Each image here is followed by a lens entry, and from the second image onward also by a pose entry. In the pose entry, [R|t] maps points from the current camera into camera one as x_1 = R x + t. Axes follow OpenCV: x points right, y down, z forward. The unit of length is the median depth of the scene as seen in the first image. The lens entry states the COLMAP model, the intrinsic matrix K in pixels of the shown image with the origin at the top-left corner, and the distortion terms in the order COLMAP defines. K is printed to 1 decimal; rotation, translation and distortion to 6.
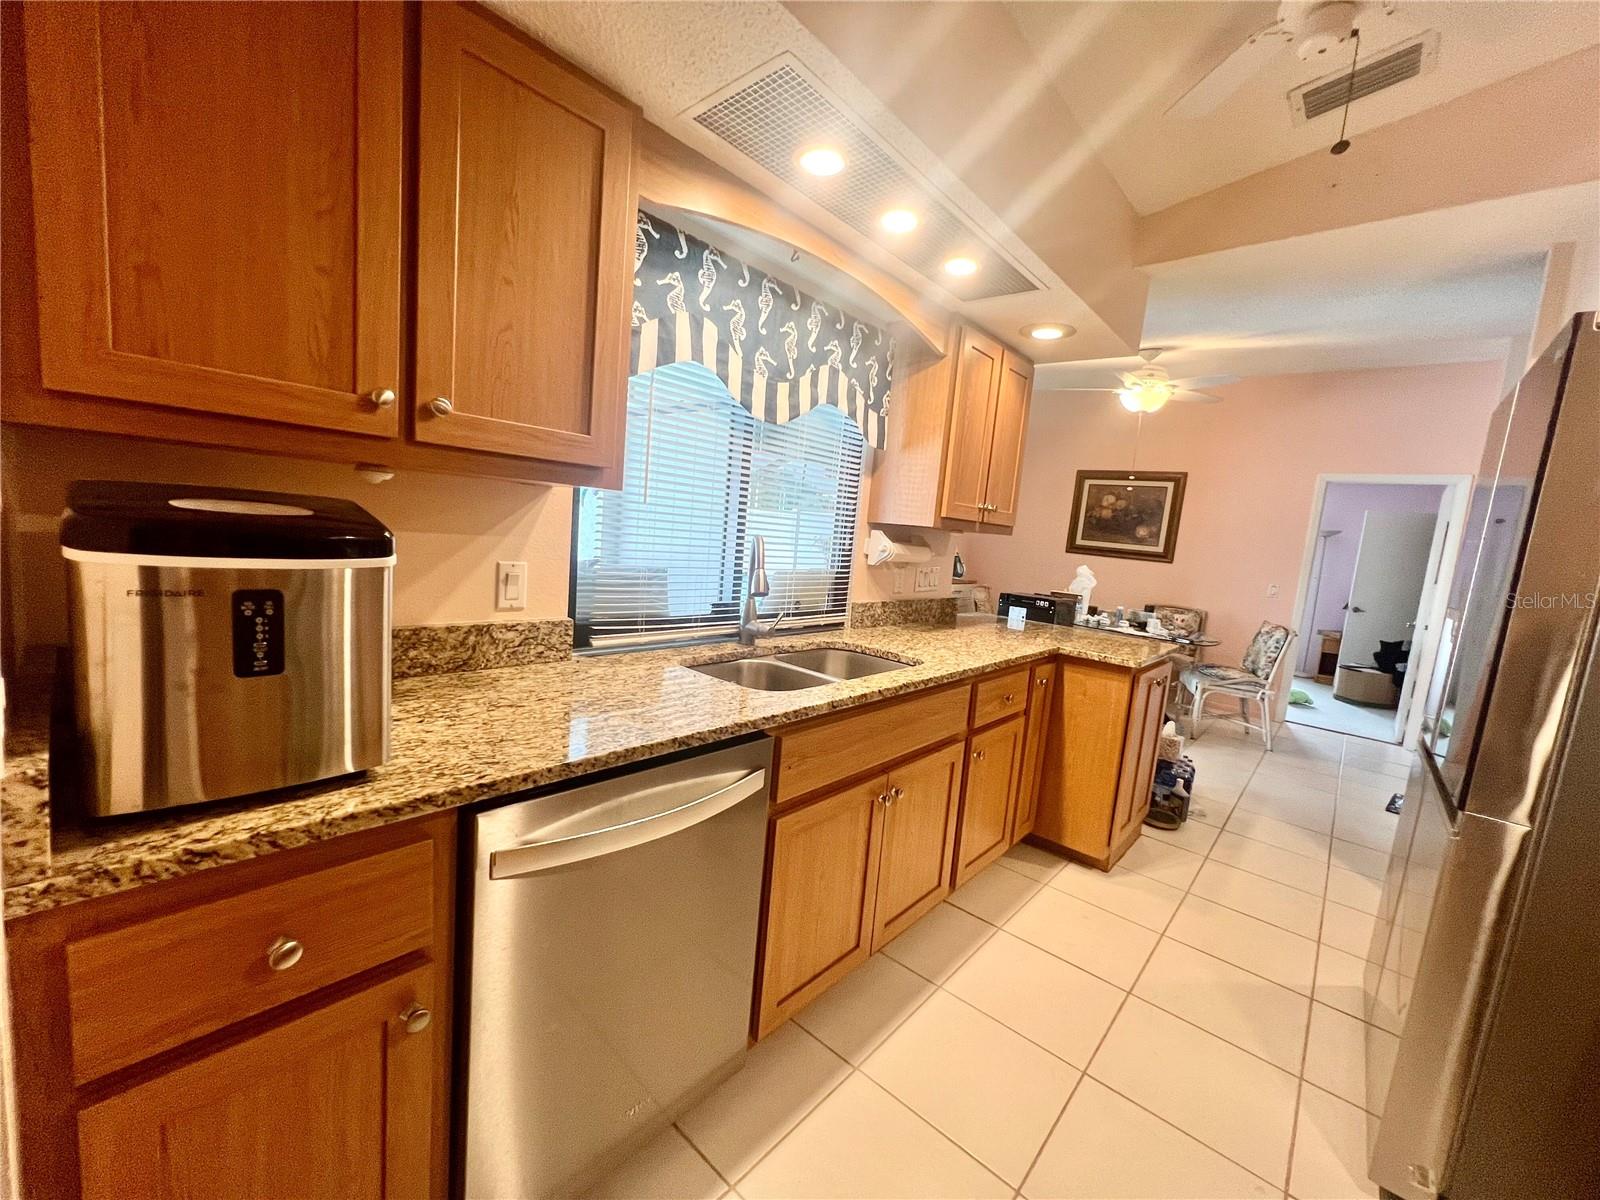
lens RADIAL K [[638.7, 0, 798.8], [0, 638.7, 605.4], [0, 0, 1]] dist [-0.002092, 0.000365]
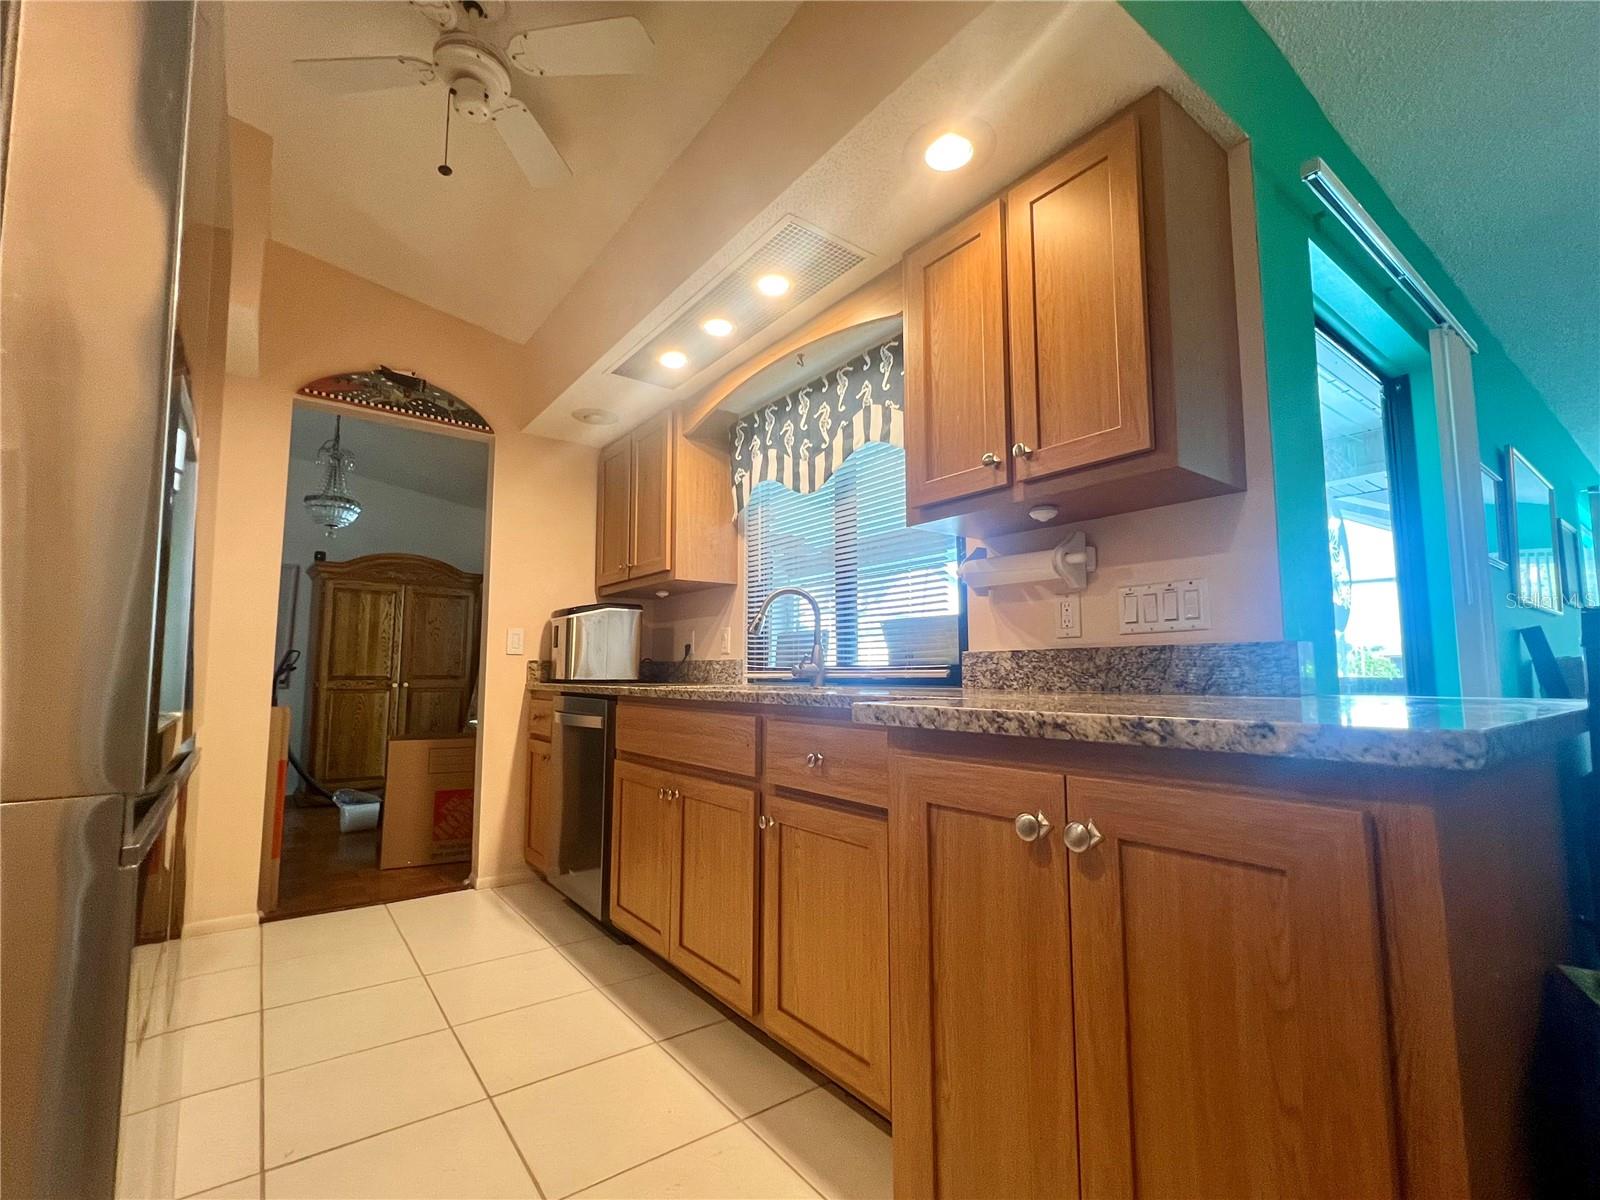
lens RADIAL K [[710.2, 0, 799.2], [0, 710.2, 602.8], [0, 0, 1]] dist [-0.000164, -0.000001]
pose [[-0.196655, -0.182628, -0.963314, 1.224099], [-0.140243, 0.977636, -0.156713, 0.125211], [0.970391, 0.104280, -0.217870, 1.330217]]
